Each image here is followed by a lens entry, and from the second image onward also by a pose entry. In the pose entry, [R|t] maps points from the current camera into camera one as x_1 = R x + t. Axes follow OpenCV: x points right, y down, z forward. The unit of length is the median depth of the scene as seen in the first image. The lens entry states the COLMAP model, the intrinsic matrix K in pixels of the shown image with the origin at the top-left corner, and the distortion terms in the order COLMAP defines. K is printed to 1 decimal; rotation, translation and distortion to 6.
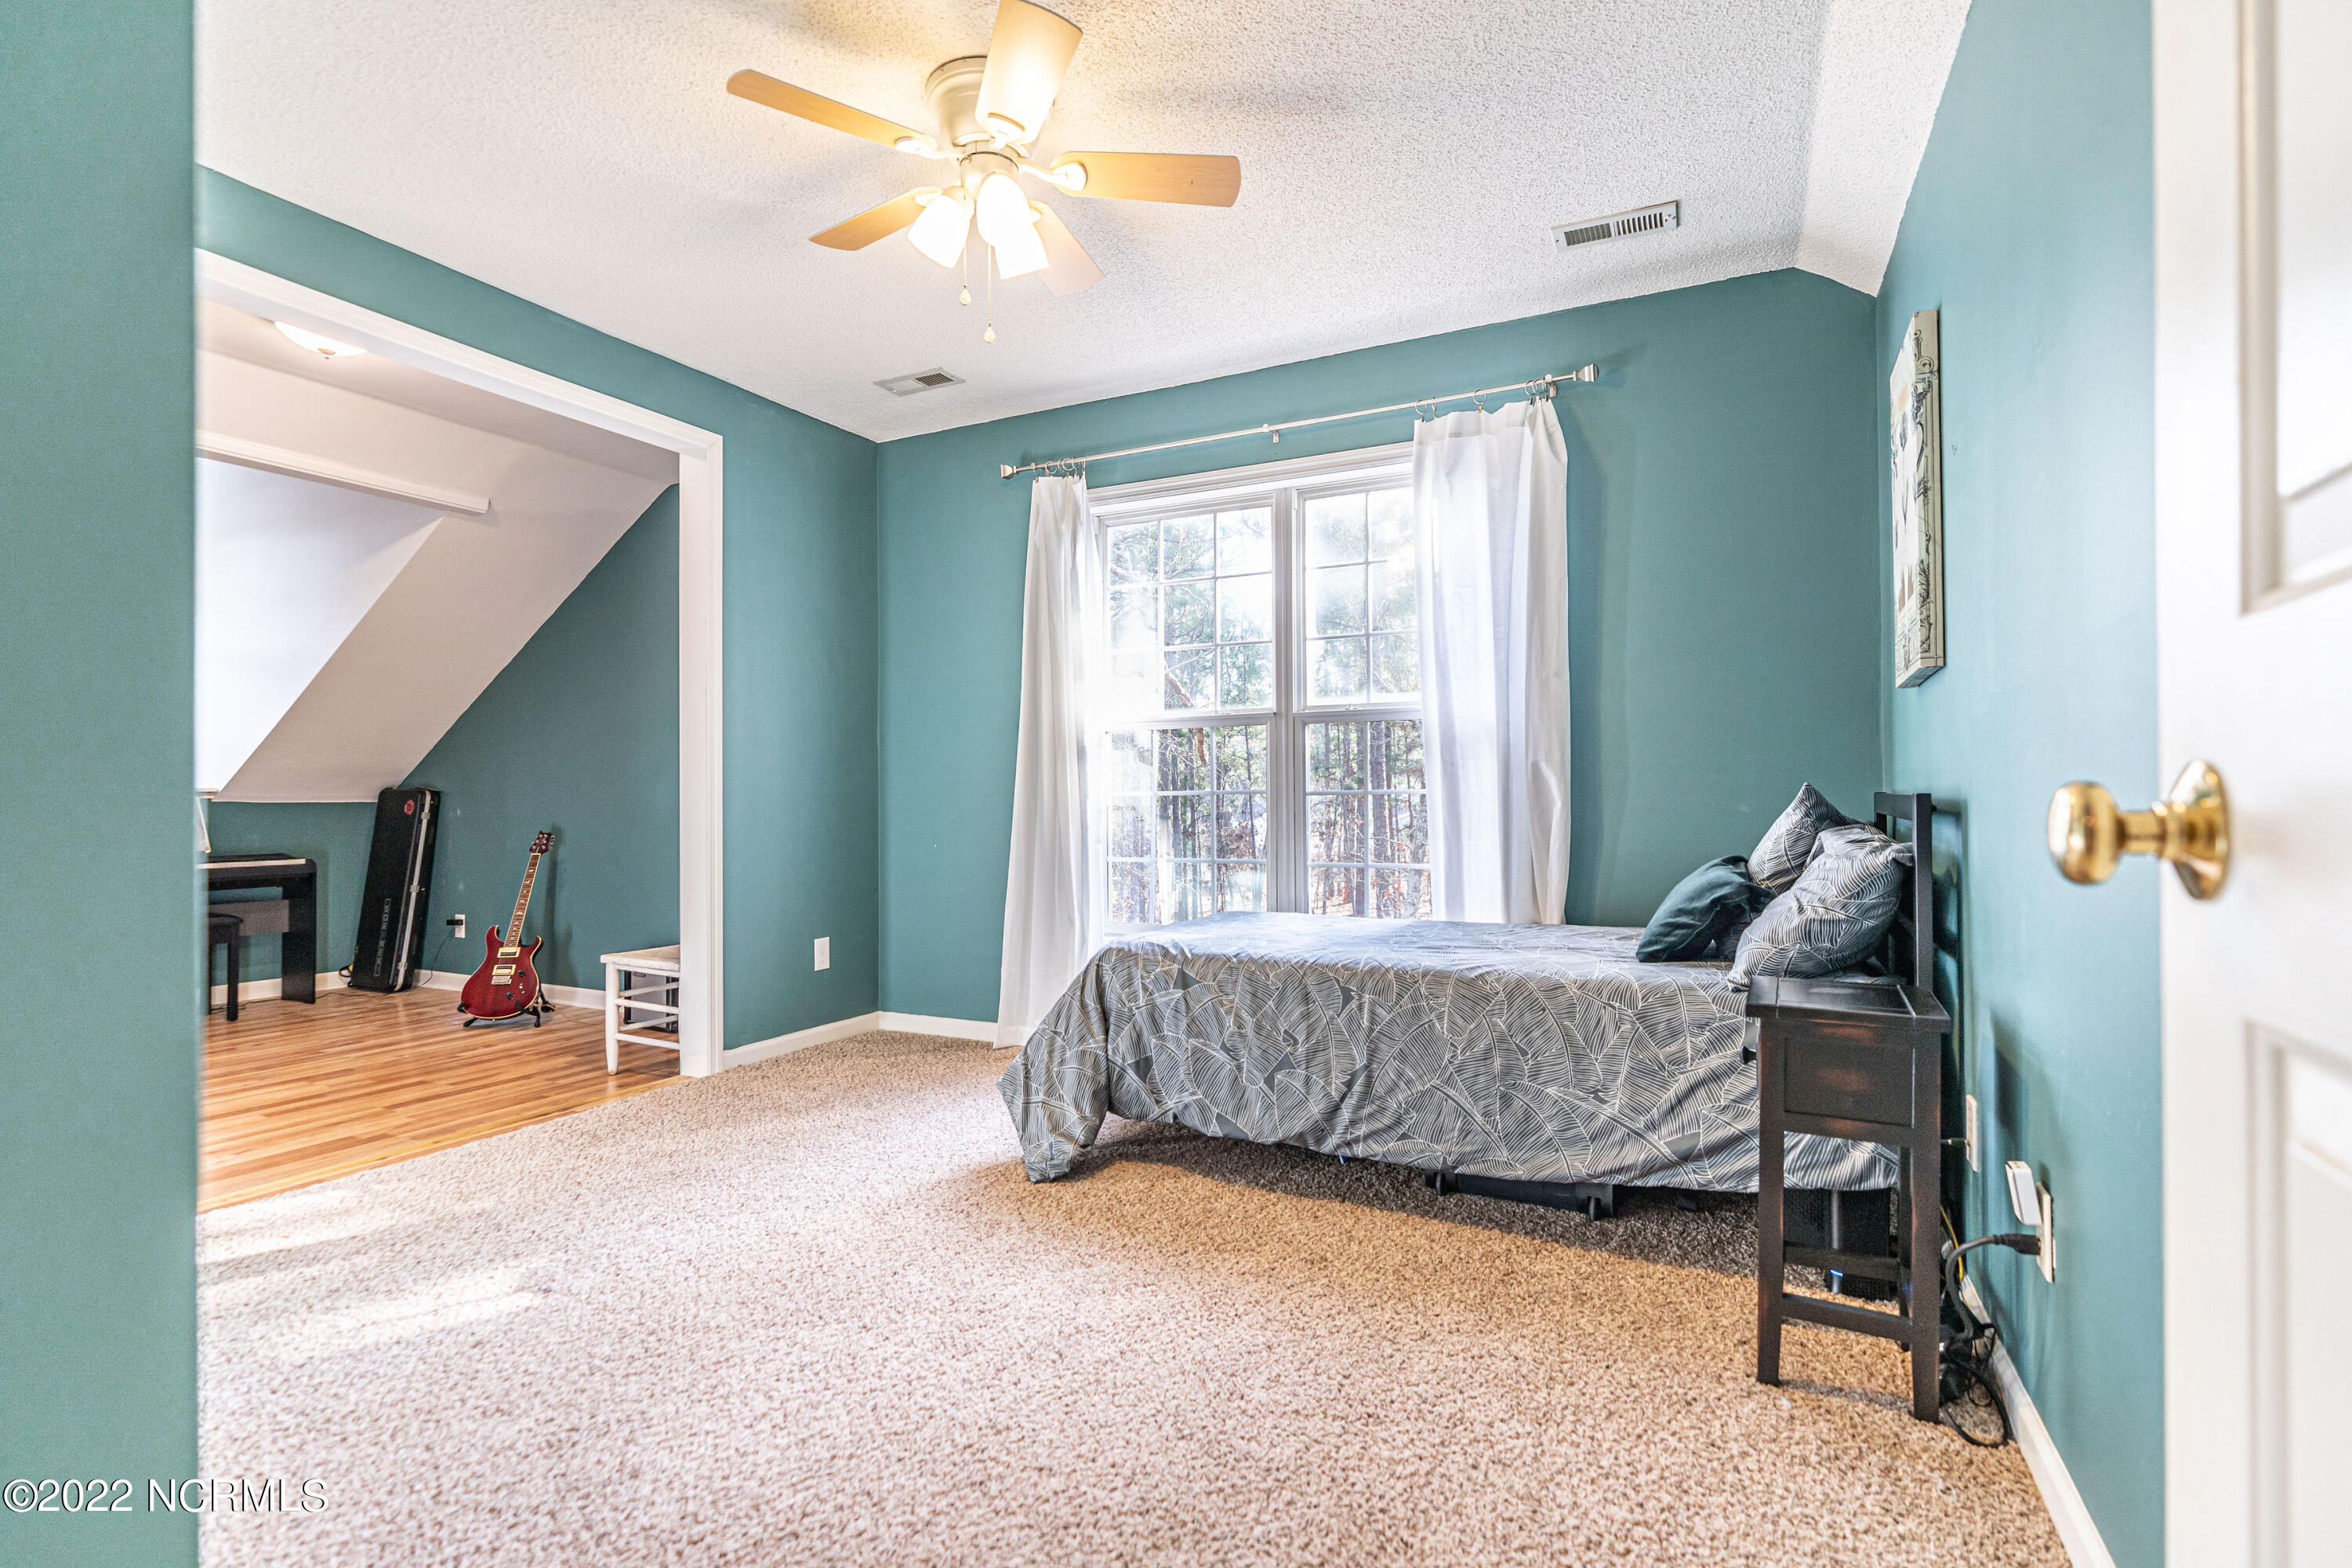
lens RADIAL K [[1119.2, 0, 1165.2], [0, 1119.2, 798.4], [0, 0, 1]] dist [-0.003129, -0.000384]
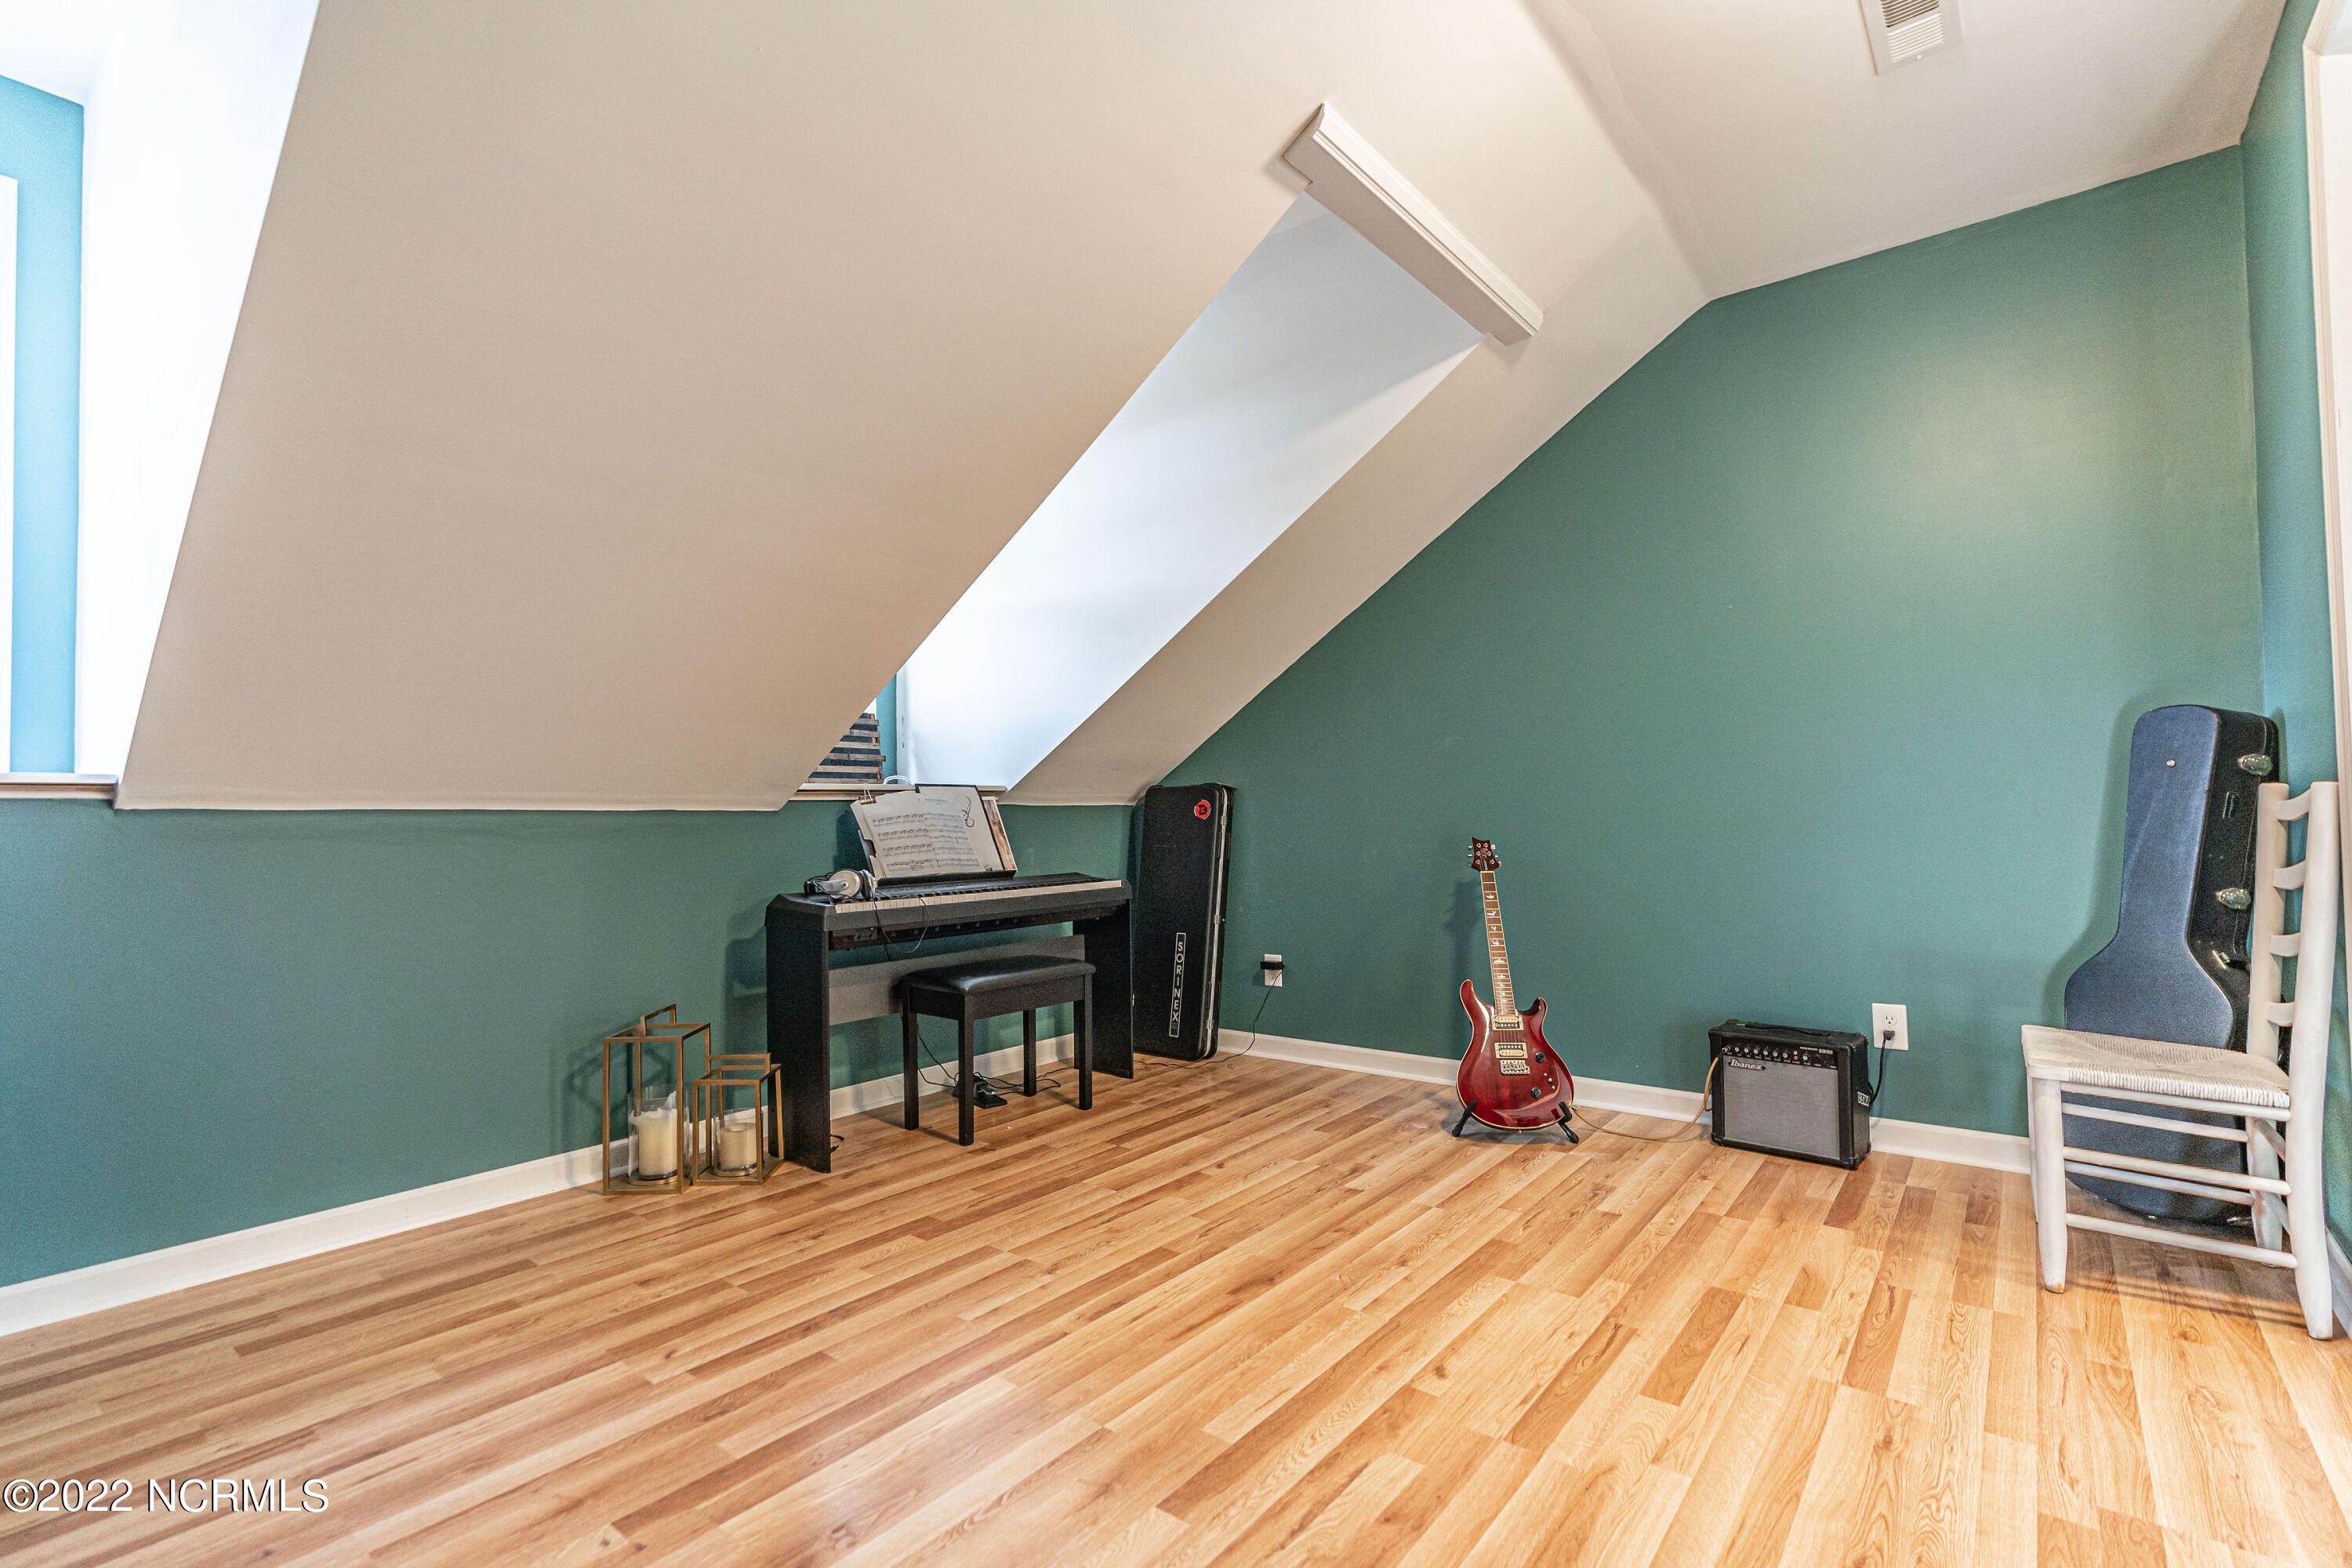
lens RADIAL K [[1055.6, 0, 1174.9], [0, 1055.6, 792.6], [0, 0, 1]] dist [-0.013974, 0.006868]
pose [[0.975904, -0.022091, -0.217078, -0.551279], [0.017279, 0.999562, -0.024044, 0.013492], [0.217514, 0.019714, 0.975858, 0.313754]]
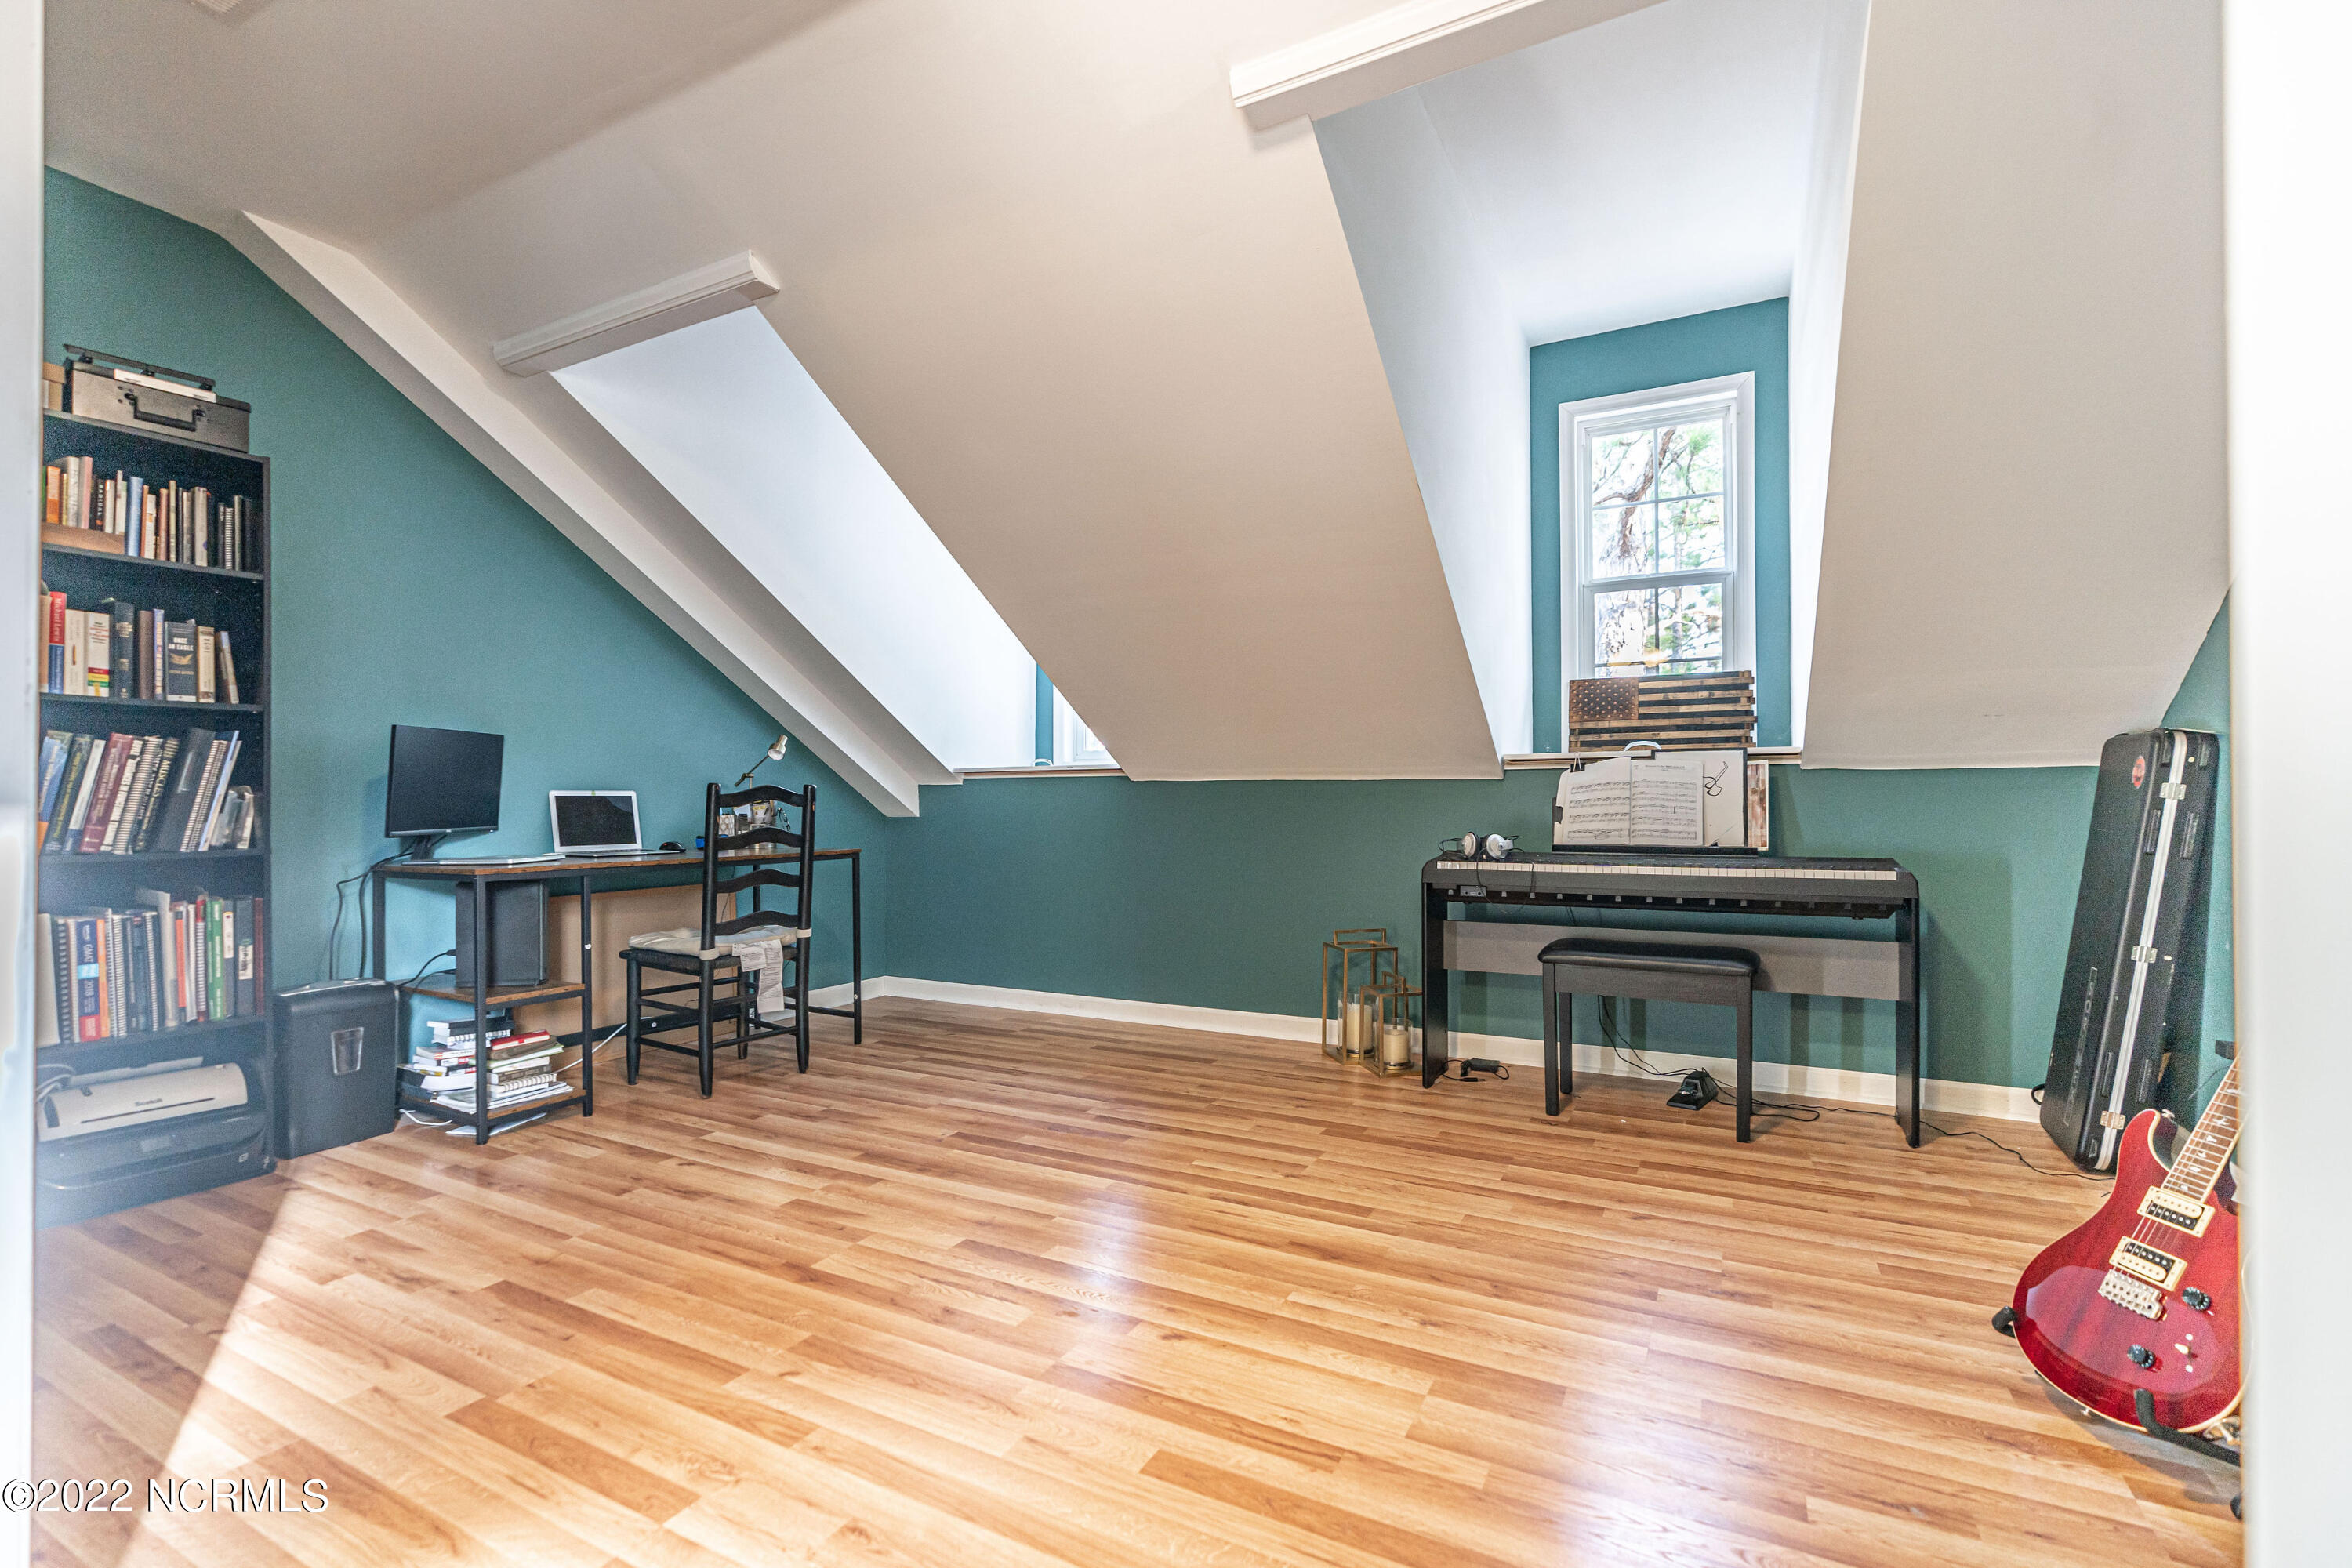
lens RADIAL K [[1055.6, 0, 1174.9], [0, 1055.6, 792.6], [0, 0, 1]] dist [-0.013974, 0.006868]
pose [[-0.017950, -0.007720, -0.999809, -0.247375], [0.004046, 0.999961, -0.007794, 0.018112], [0.999831, -0.004185, -0.017918, 0.626857]]
